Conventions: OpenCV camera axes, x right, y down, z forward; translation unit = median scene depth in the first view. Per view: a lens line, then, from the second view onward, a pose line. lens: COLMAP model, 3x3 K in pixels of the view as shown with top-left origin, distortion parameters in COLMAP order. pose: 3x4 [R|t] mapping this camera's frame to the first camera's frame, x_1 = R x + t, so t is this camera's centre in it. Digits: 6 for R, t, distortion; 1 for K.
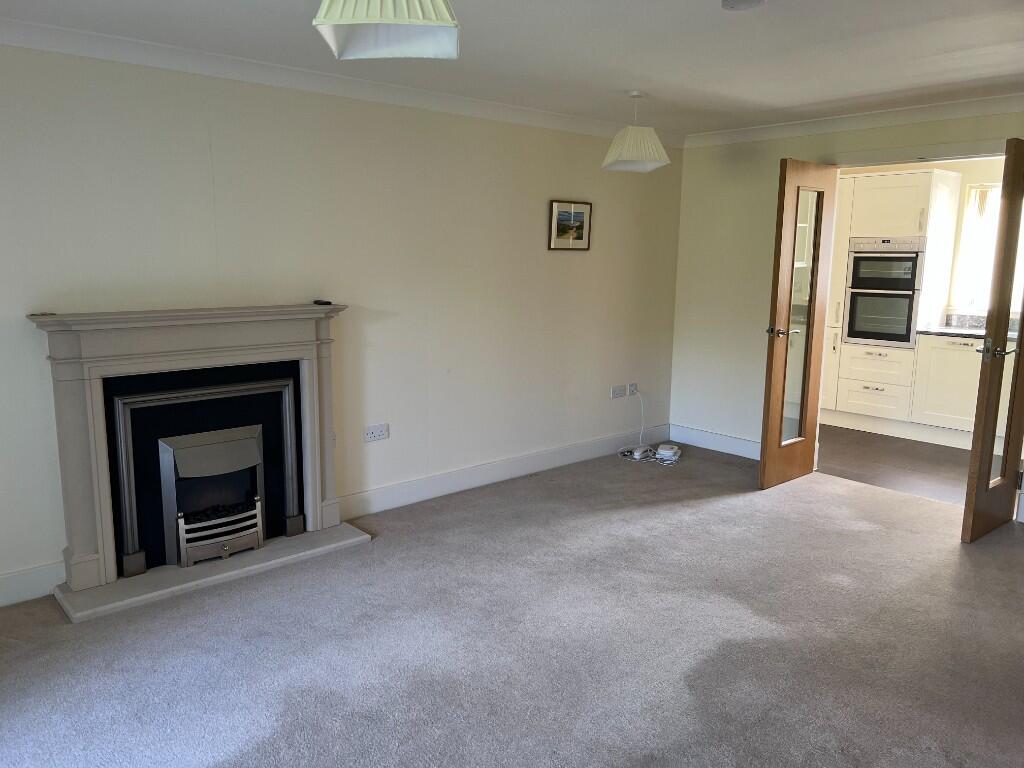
lens RADIAL K [[762.1, 0, 513.2], [0, 762.1, 382.0], [0, 0, 1]] dist [0.017705, -0.011662]
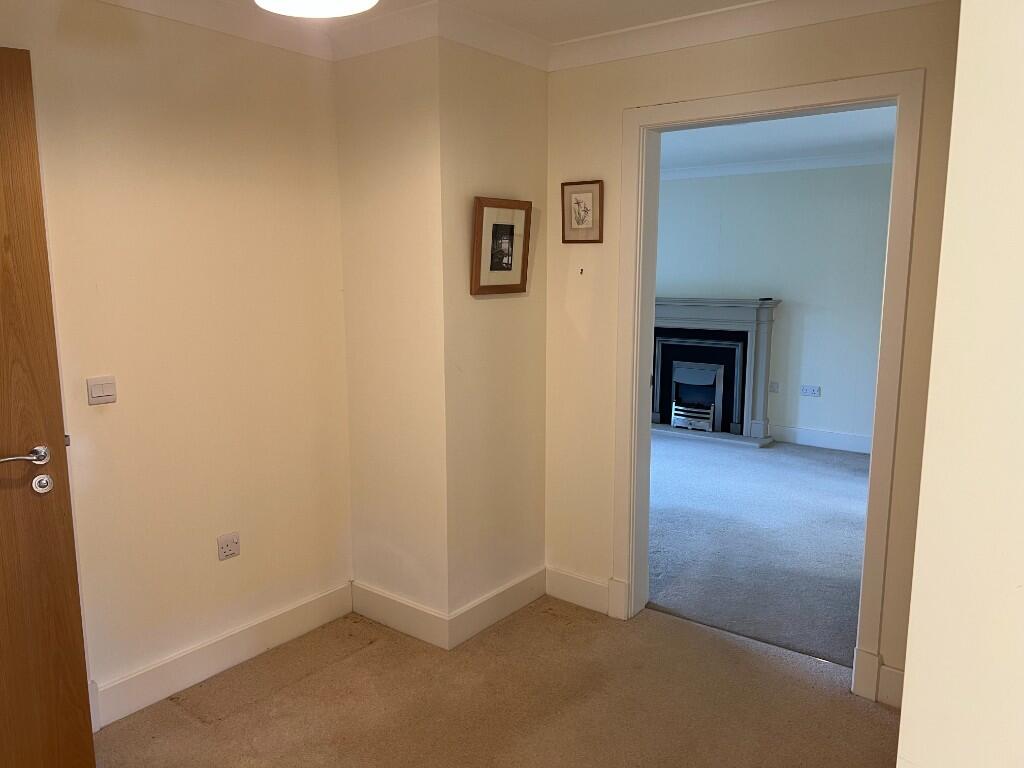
lens RADIAL K [[762.1, 0, 511.6], [0, 762.1, 382.8], [0, 0, 1]] dist [0.017705, -0.011662]
pose [[0.196923, 0.137663, -0.970706, 1.283955], [-0.161547, 0.981116, 0.106367, -0.012789], [0.967018, 0.135868, 0.215443, 0.145239]]
